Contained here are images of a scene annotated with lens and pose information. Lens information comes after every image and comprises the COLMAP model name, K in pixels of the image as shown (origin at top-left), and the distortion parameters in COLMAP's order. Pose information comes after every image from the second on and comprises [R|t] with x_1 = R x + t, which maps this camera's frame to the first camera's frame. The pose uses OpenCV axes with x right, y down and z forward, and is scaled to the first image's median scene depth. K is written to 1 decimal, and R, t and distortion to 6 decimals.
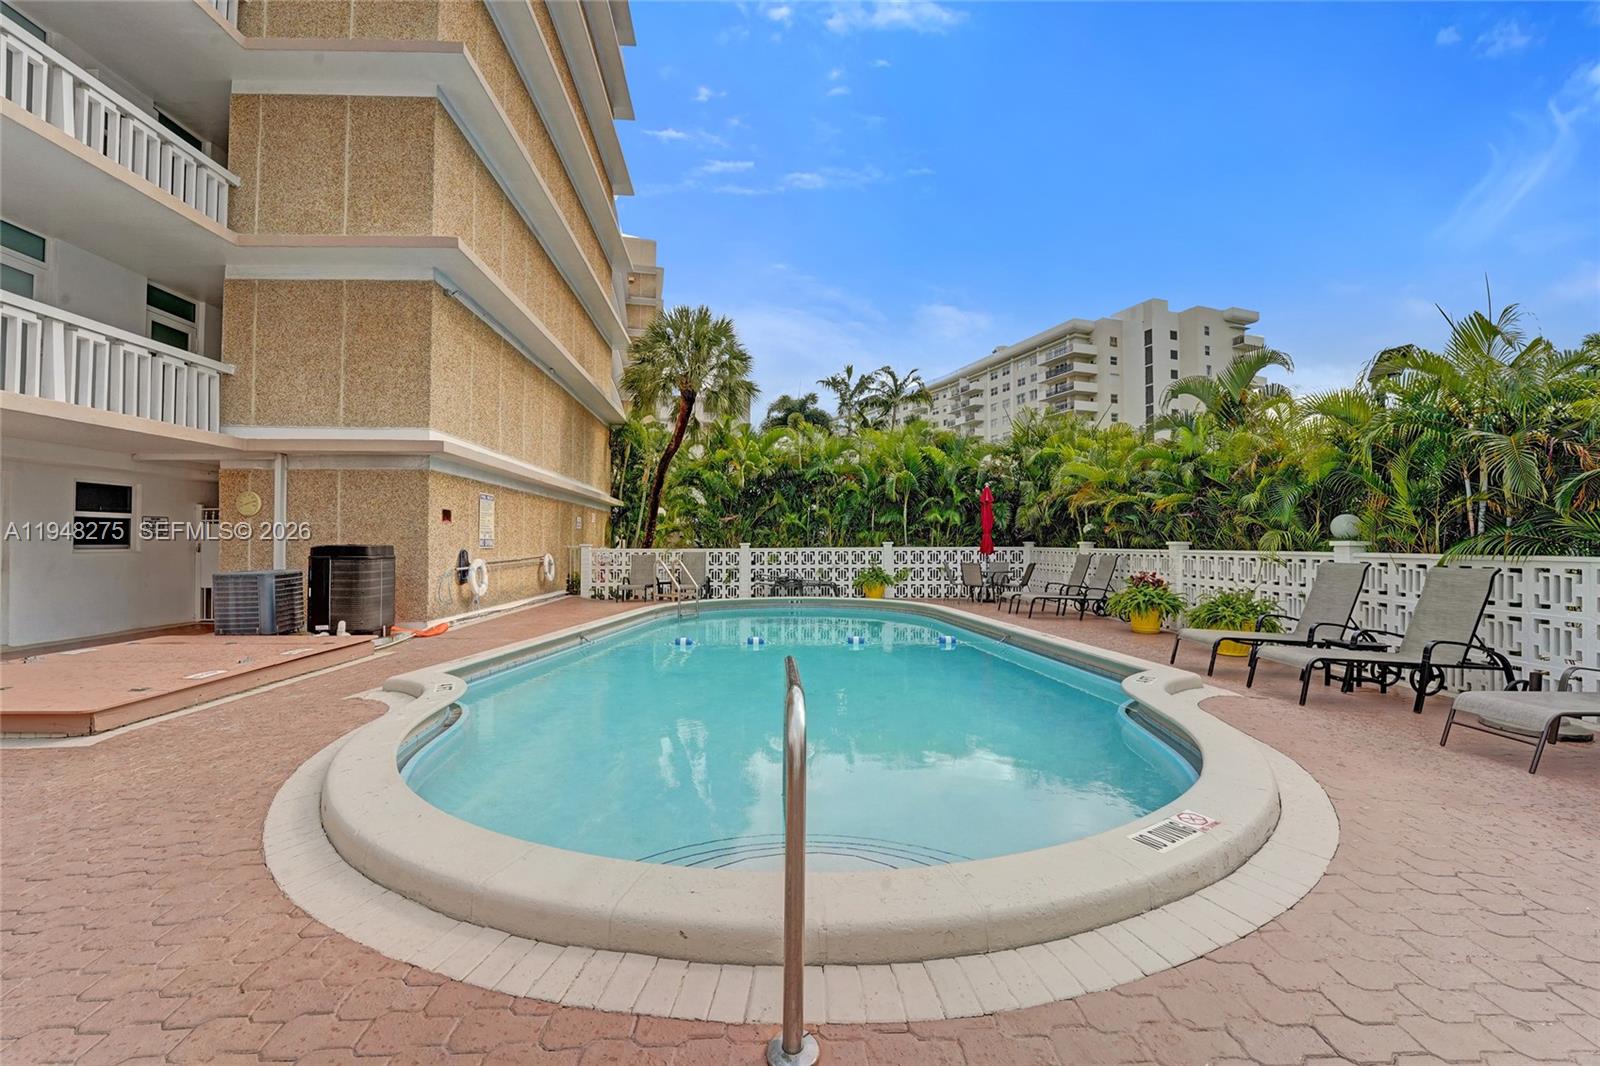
lens RADIAL K [[657.1, 0, 797.8], [0, 657.1, 529.2], [0, 0, 1]] dist [-0.021269, 0.001014]
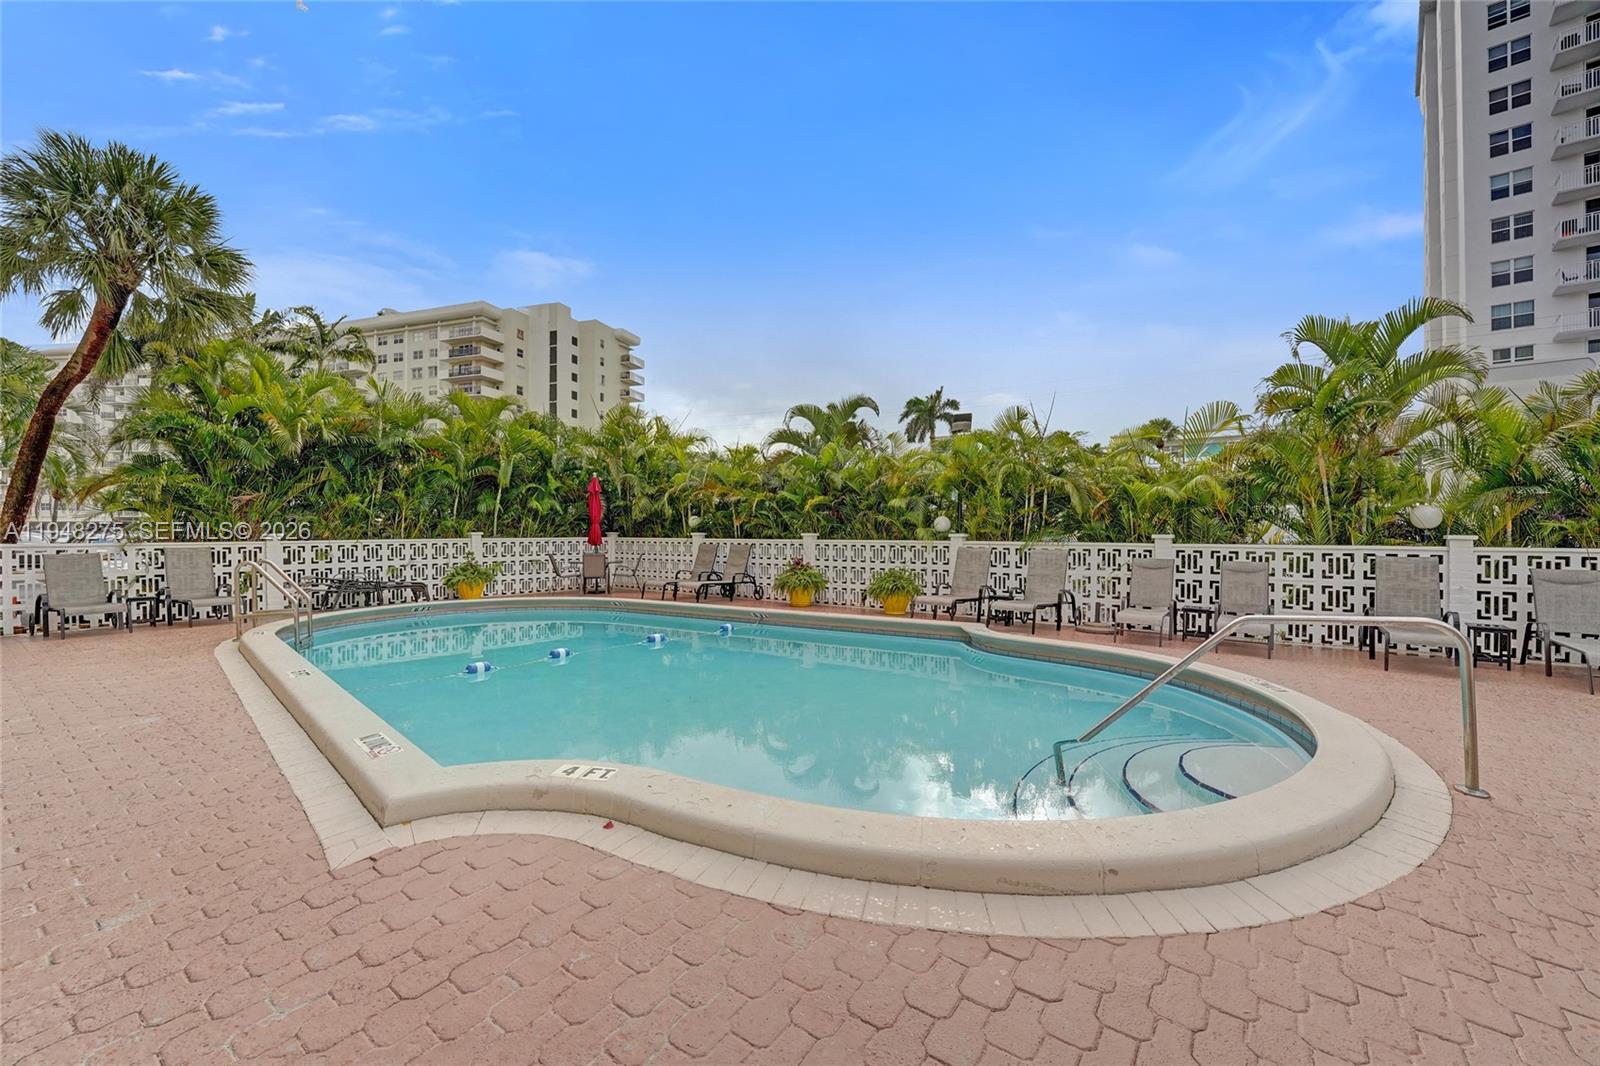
lens RADIAL K [[657.1, 0, 797.8], [0, 657.1, 529.2], [0, 0, 1]] dist [-0.021269, 0.001014]
pose [[0.618012, 0.004642, 0.786155, -0.276447], [-0.018212, 0.999799, 0.008413, 0.000571], [-0.785958, -0.019516, 0.617972, 0.138452]]
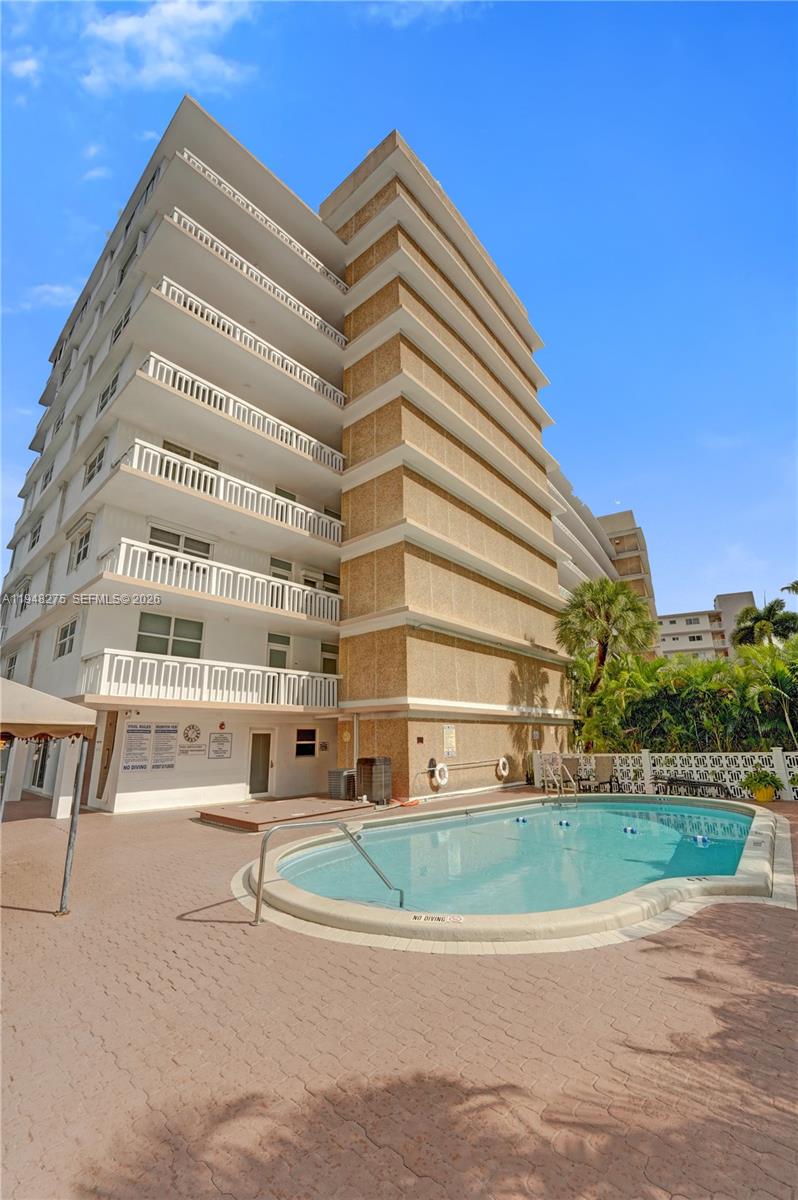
lens RADIAL K [[492.8, 0, 399.0], [0, 492.8, 600.0], [0, 0, 1]] dist [-0.021269, 0.001014]
pose [[0.721156, -0.200483, -0.663129, 0.273866], [0.028393, 0.964960, -0.260857, -0.025680], [0.692190, 0.169290, 0.701579, -0.078734]]
